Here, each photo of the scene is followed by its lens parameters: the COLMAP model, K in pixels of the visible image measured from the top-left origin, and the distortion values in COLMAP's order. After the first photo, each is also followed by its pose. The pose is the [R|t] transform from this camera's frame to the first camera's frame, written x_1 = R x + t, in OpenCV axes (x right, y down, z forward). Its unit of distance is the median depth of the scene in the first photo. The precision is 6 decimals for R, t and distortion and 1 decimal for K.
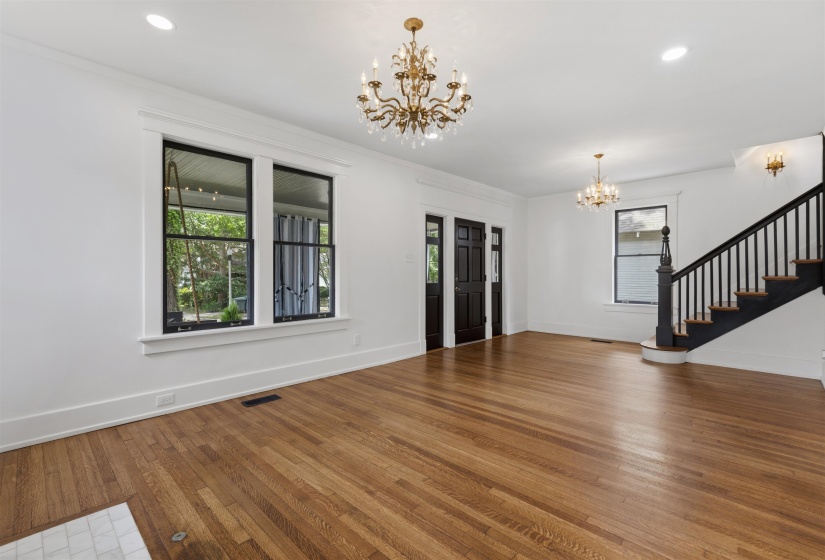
lens RADIAL K [[374.7, 0, 409.2], [0, 374.7, 275.0], [0, 0, 1]] dist [-0.000602, 0.000141]
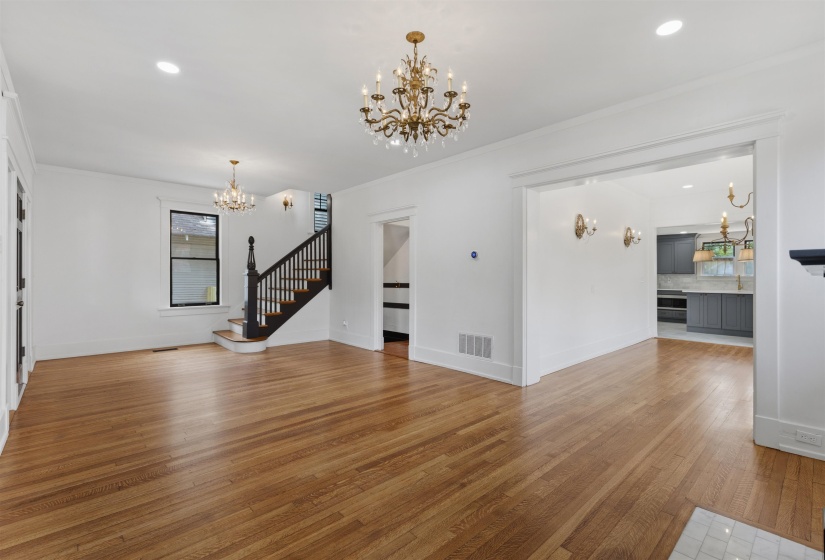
lens RADIAL K [[374.7, 0, 409.2], [0, 374.7, 275.0], [0, 0, 1]] dist [-0.000602, 0.000141]
pose [[0.055530, 0.006130, 0.998438, -0.752586], [-0.000702, 0.999981, -0.006101, -0.003366], [-0.998457, -0.000362, 0.055533, 0.705474]]
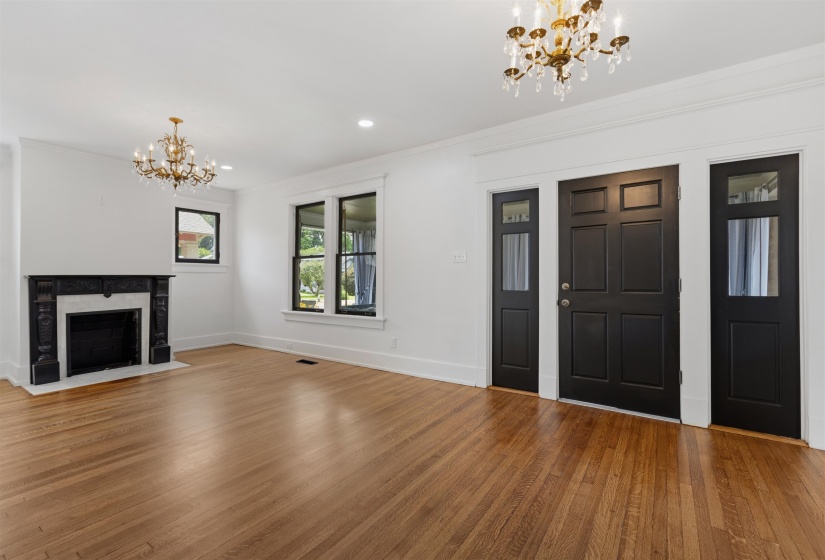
lens RADIAL K [[364.4, 0, 412.5], [0, 364.4, 280.0], [0, 0, 1]] dist [-0.000676, -0.000070]
pose [[0.159277, 0.002427, -0.987231, 1.224460], [0.001801, 0.999995, 0.002749, -0.000542], [0.987232, -0.002216, 0.159272, 1.280172]]
